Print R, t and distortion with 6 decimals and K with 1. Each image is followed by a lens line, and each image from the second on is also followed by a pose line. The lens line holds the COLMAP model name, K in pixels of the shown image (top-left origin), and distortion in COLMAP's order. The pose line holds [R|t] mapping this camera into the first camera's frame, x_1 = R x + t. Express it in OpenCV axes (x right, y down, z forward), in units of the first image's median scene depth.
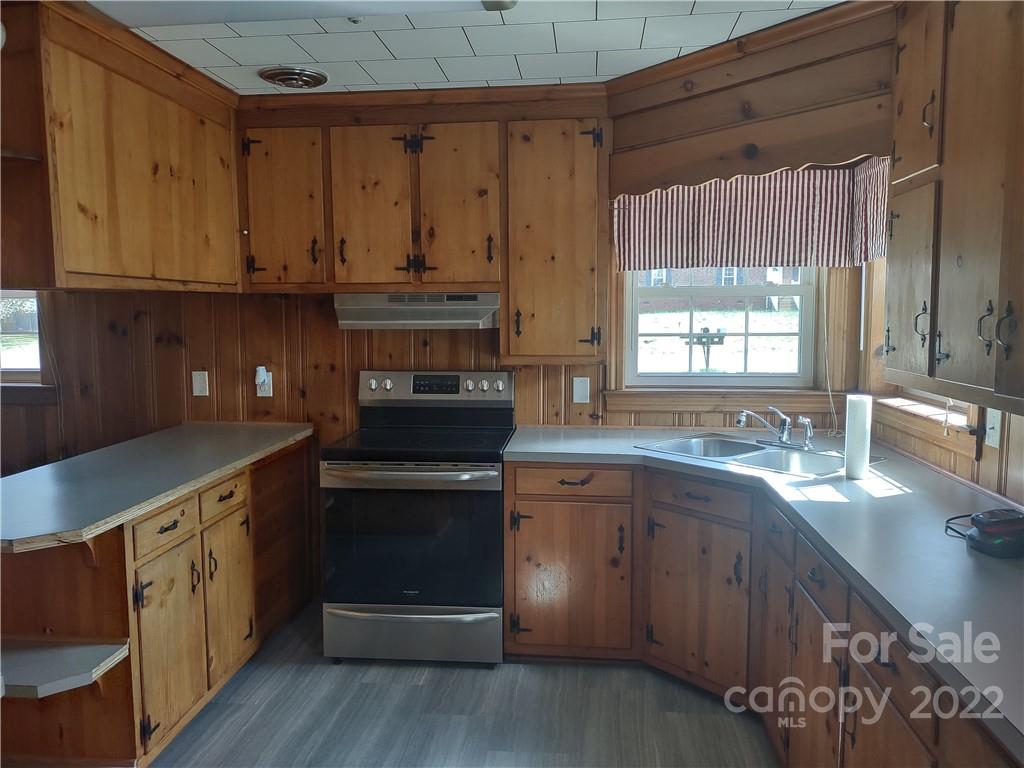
lens RADIAL K [[757.3, 0, 505.4], [0, 757.3, 380.8], [0, 0, 1]] dist [0.077533, -0.110398]
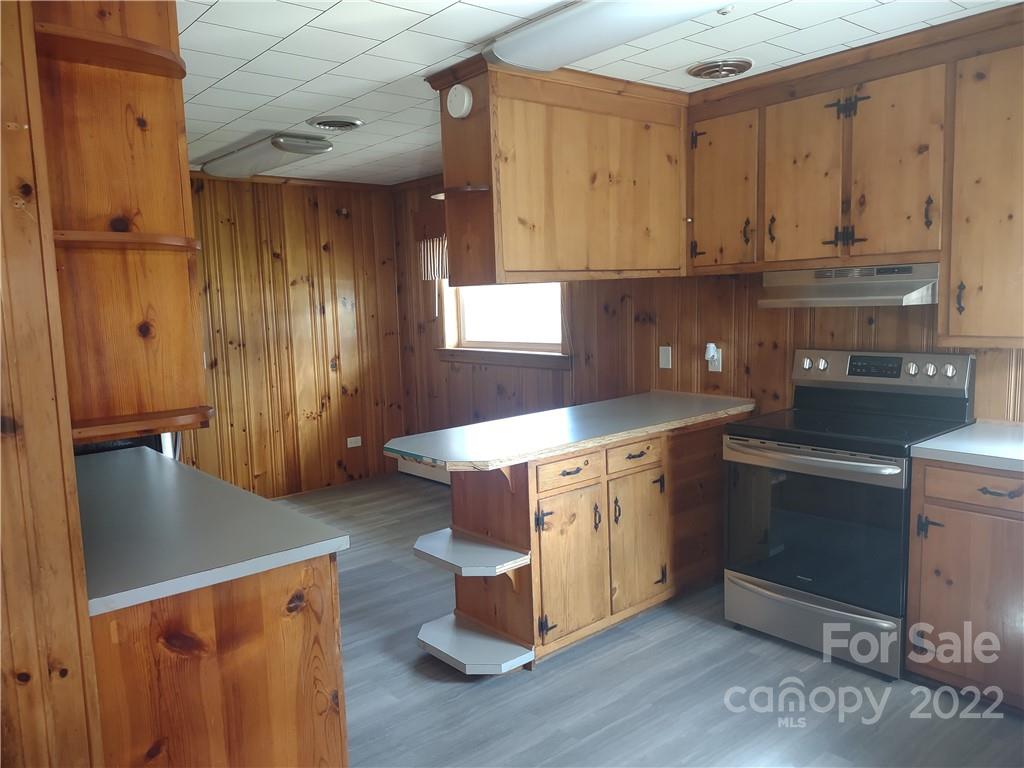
lens RADIAL K [[757.3, 0, 505.4], [0, 757.3, 380.8], [0, 0, 1]] dist [0.077533, -0.110398]
pose [[0.719341, 0.054372, -0.692526, 0.251650], [-0.029861, 0.998431, 0.047372, -0.009279], [0.694015, -0.013397, 0.719836, 0.031643]]
